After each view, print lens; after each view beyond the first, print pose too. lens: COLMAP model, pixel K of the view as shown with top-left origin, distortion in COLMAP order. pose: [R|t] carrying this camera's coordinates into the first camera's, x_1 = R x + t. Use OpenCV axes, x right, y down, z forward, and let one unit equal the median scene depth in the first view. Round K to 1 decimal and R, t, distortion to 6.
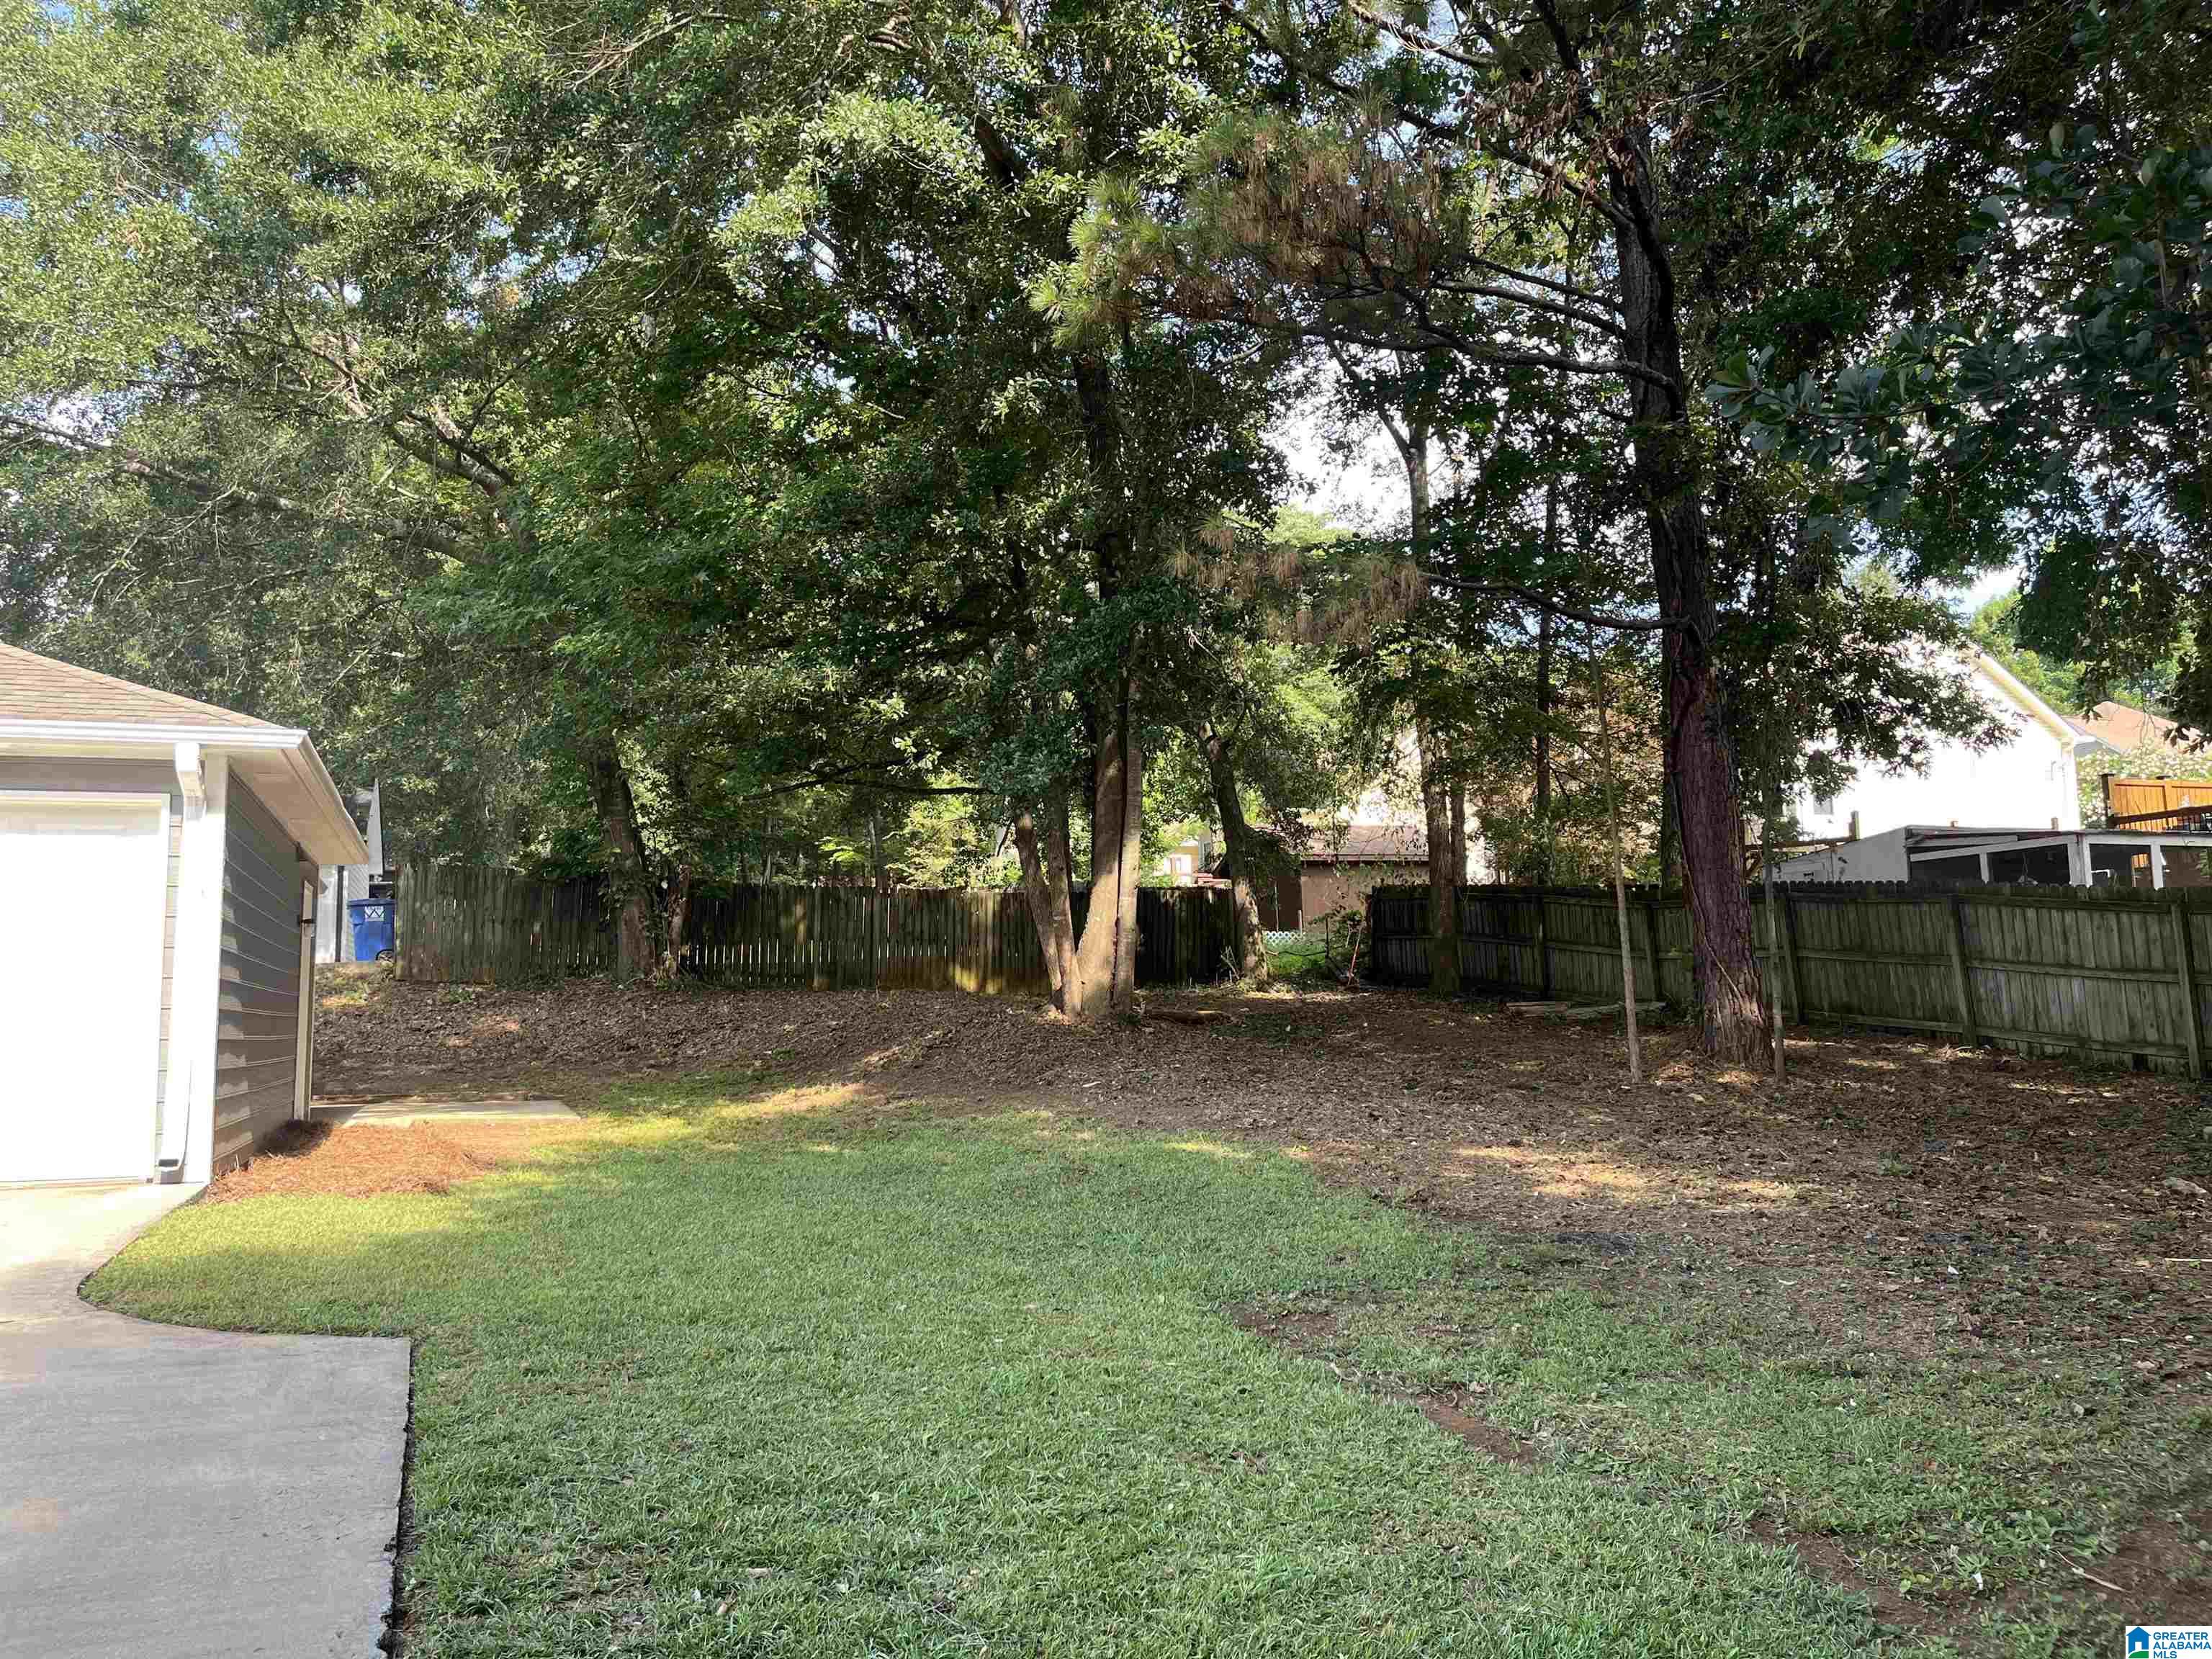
lens RADIAL K [[1672.1, 0, 1106.0], [0, 1672.1, 829.5], [0, 0, 1]] dist [0.086312, -0.110190]
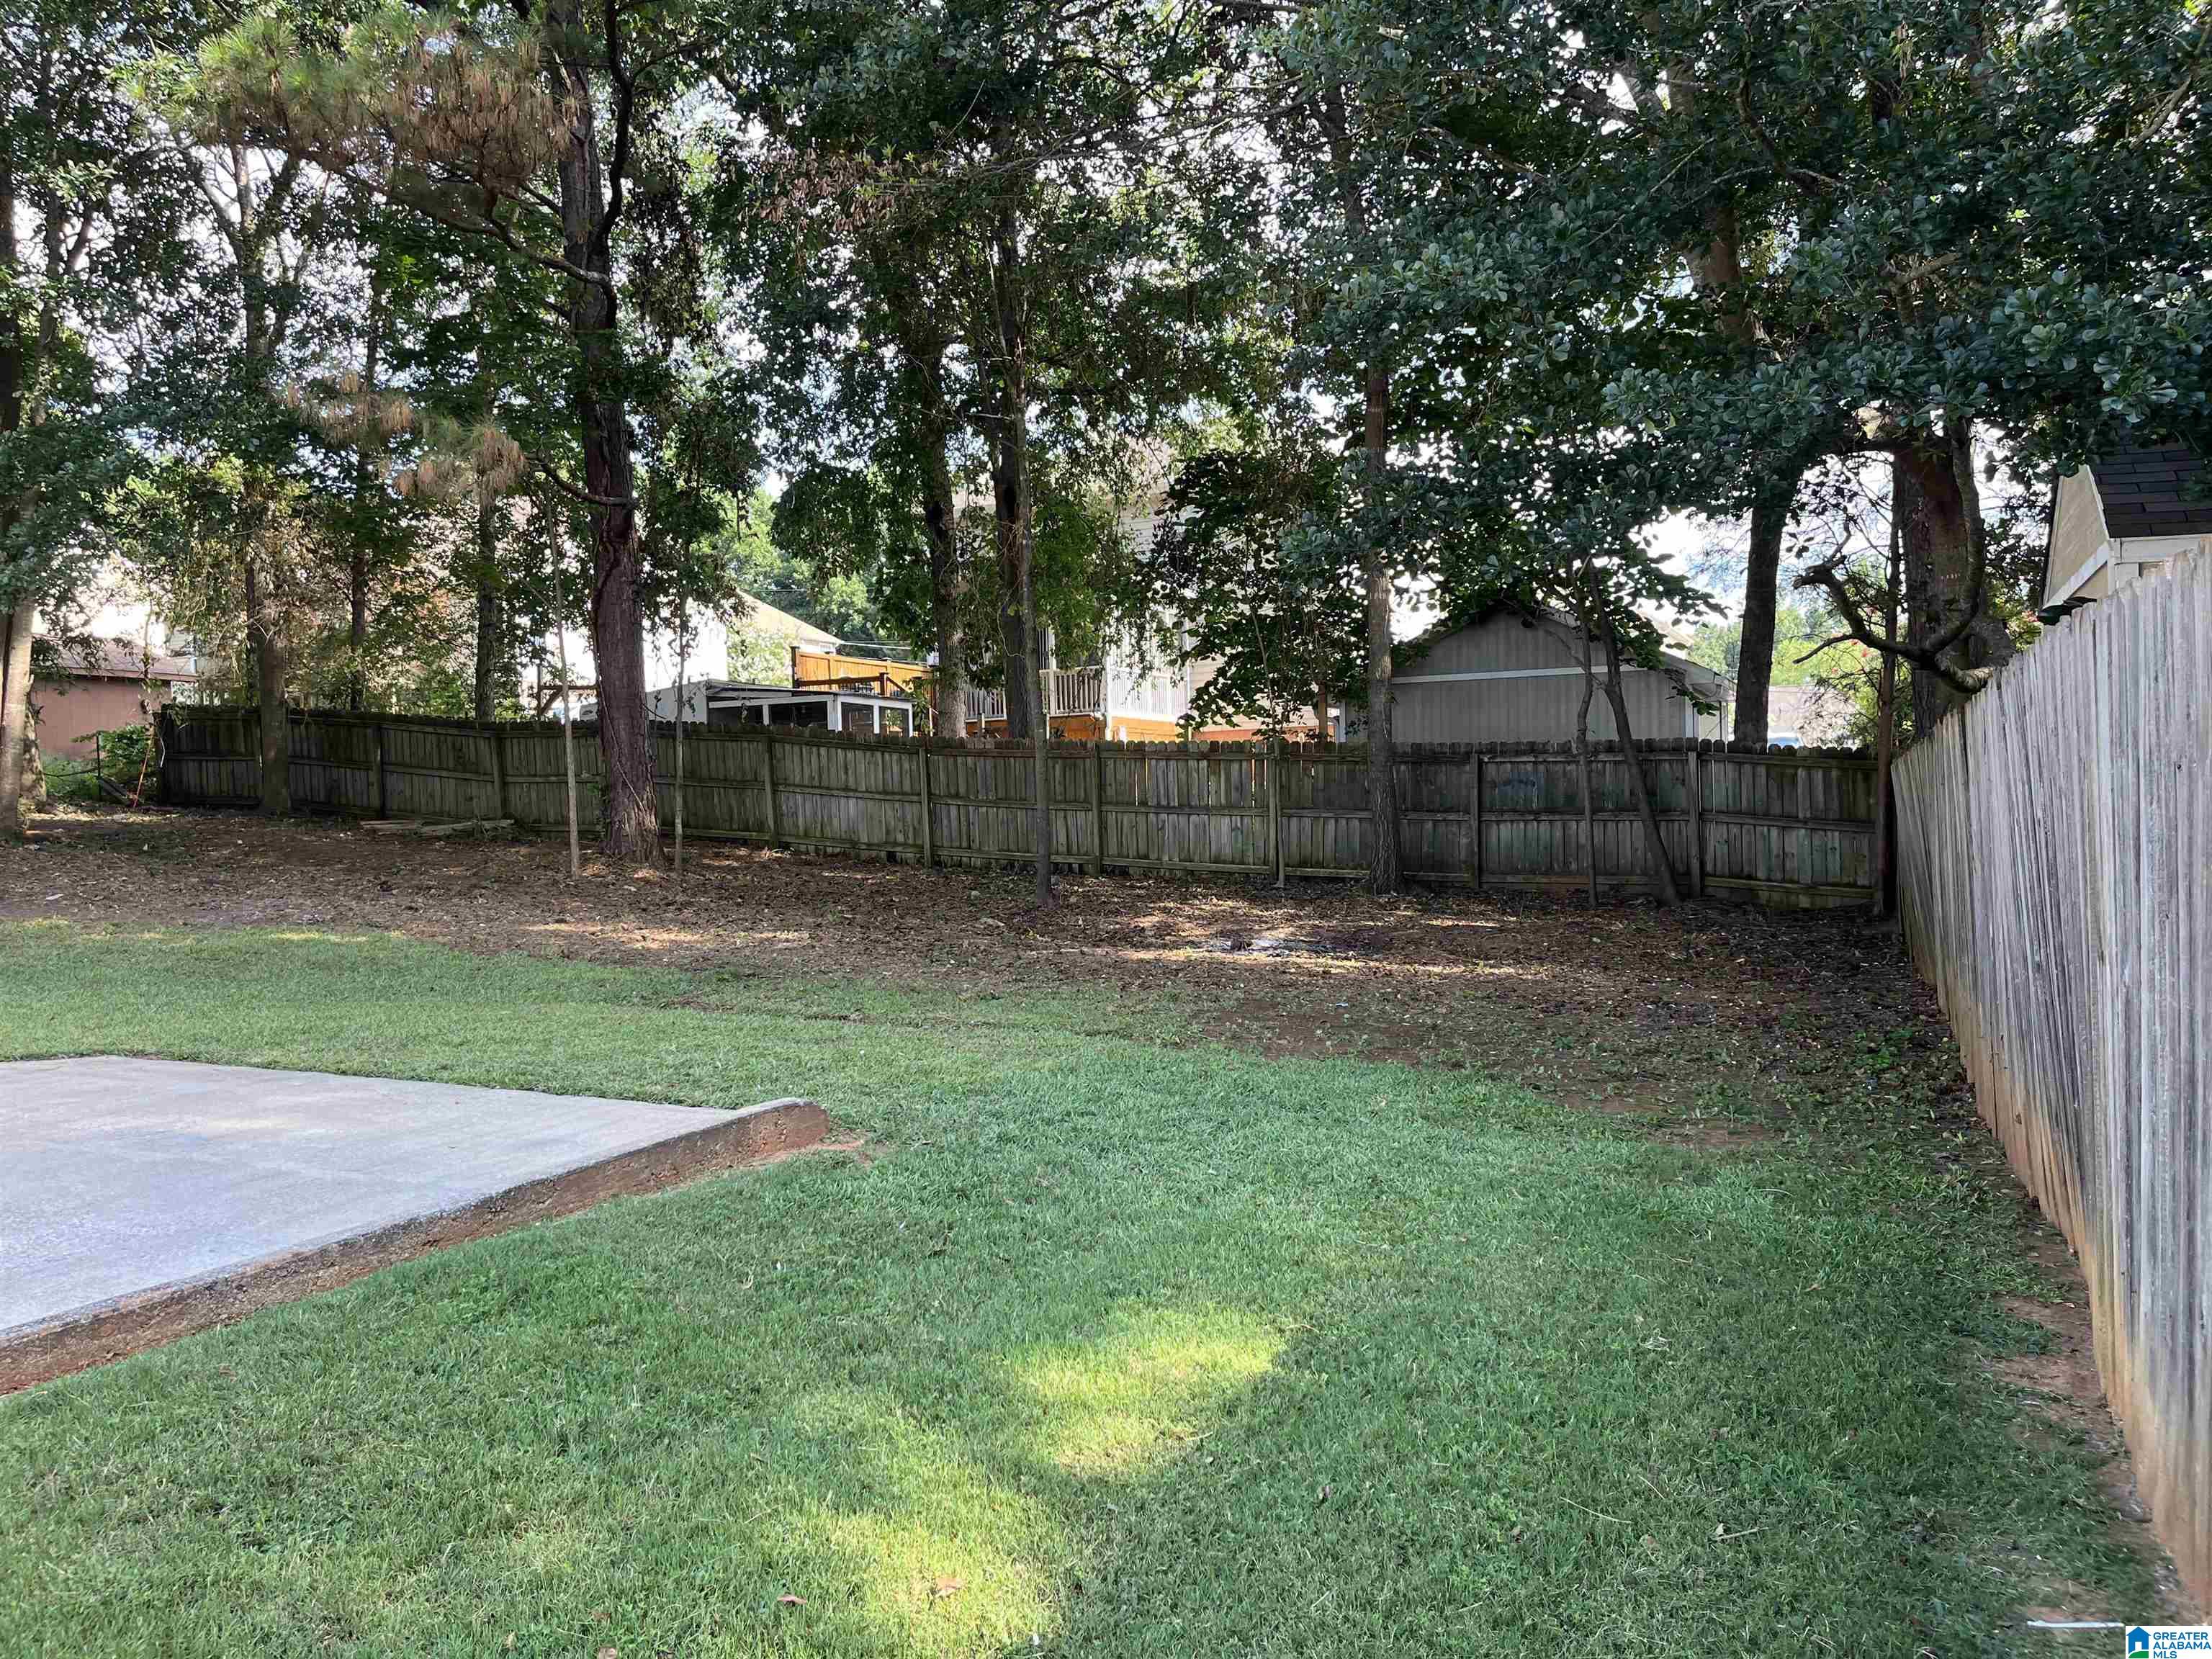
lens RADIAL K [[1672.1, 0, 1106.0], [0, 1672.1, 829.5], [0, 0, 1]] dist [0.086312, -0.110190]
pose [[0.691199, -0.000768, 0.722664, -0.226446], [-0.067866, 0.995511, 0.065968, 0.006694], [-0.719471, -0.094641, 0.688044, -0.078003]]
